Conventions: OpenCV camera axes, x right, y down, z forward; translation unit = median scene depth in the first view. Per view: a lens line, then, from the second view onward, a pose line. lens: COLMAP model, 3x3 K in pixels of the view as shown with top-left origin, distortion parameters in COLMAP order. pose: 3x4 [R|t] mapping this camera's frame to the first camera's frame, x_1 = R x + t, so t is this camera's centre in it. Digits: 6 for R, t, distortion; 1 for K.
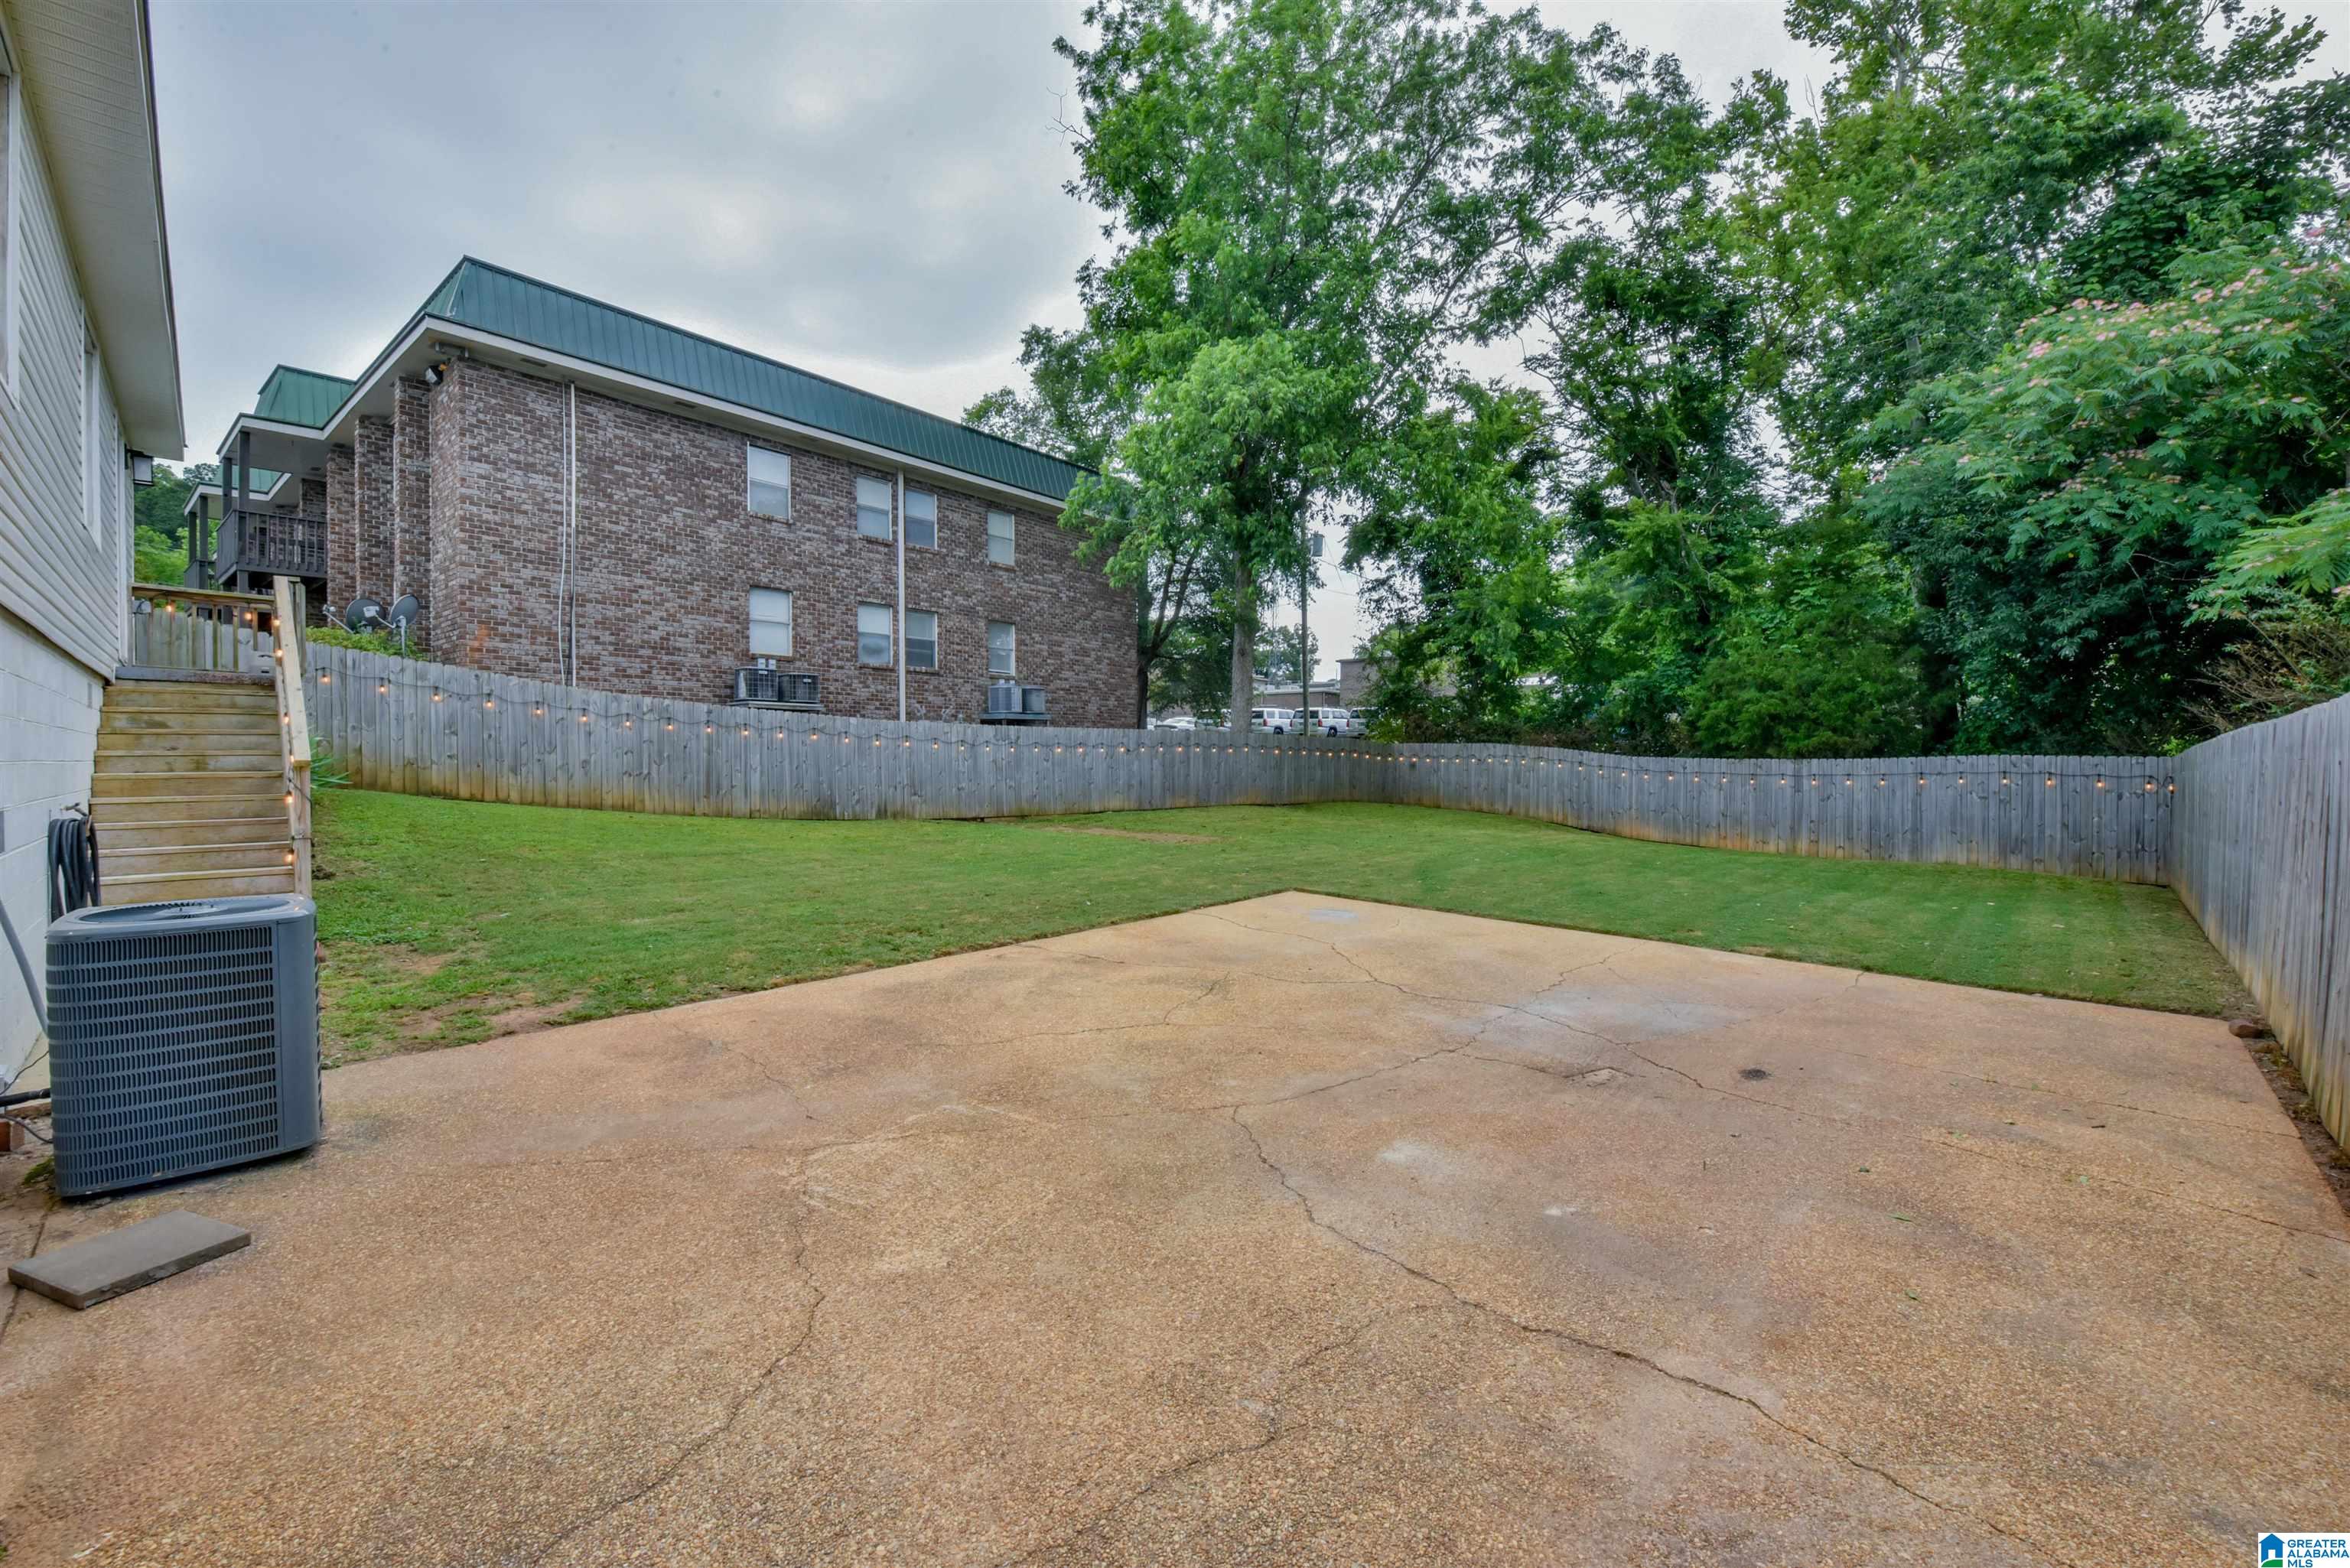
lens RADIAL K [[935.0, 0, 1175.0], [0, 935.0, 784.0], [0, 0, 1]] dist [-0.010674, -0.001075]
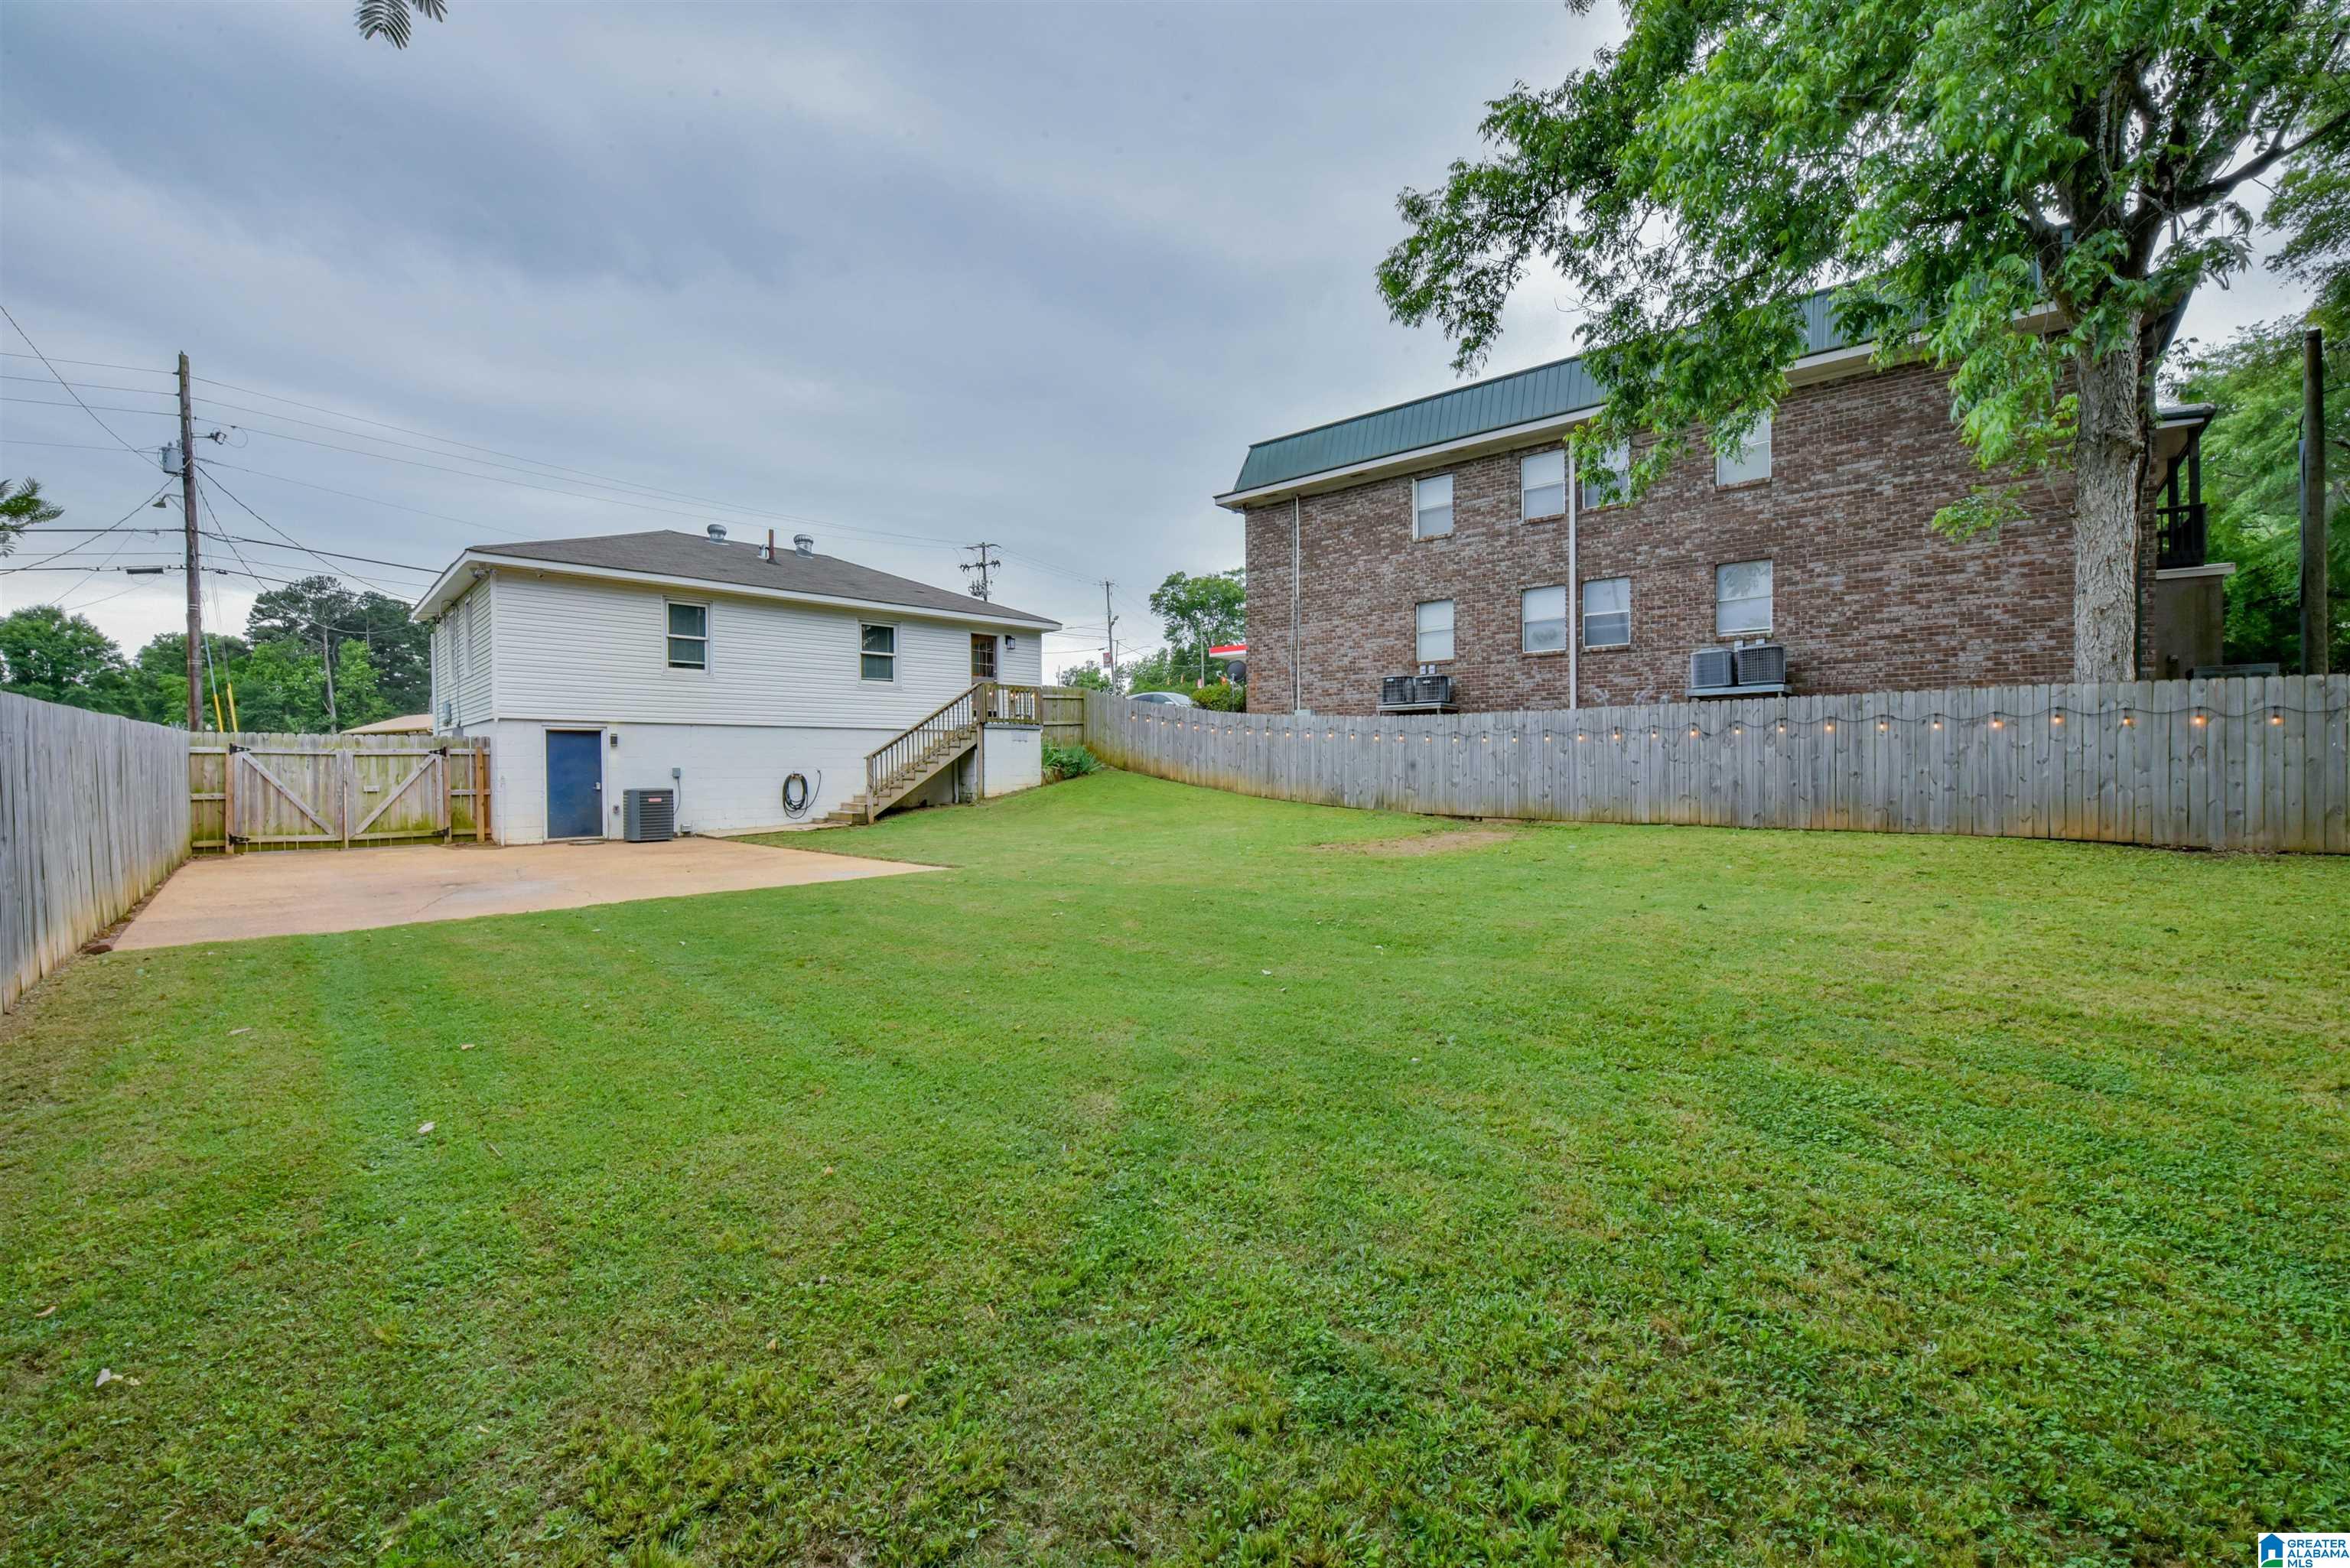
lens RADIAL K [[935.0, 0, 1175.0], [0, 935.0, 784.0], [0, 0, 1]] dist [-0.010674, -0.001075]
pose [[-0.020560, 0.019751, -0.999594, 0.683787], [-0.018301, 0.999630, 0.020128, -0.008311], [0.999621, 0.018707, -0.020191, 0.710763]]
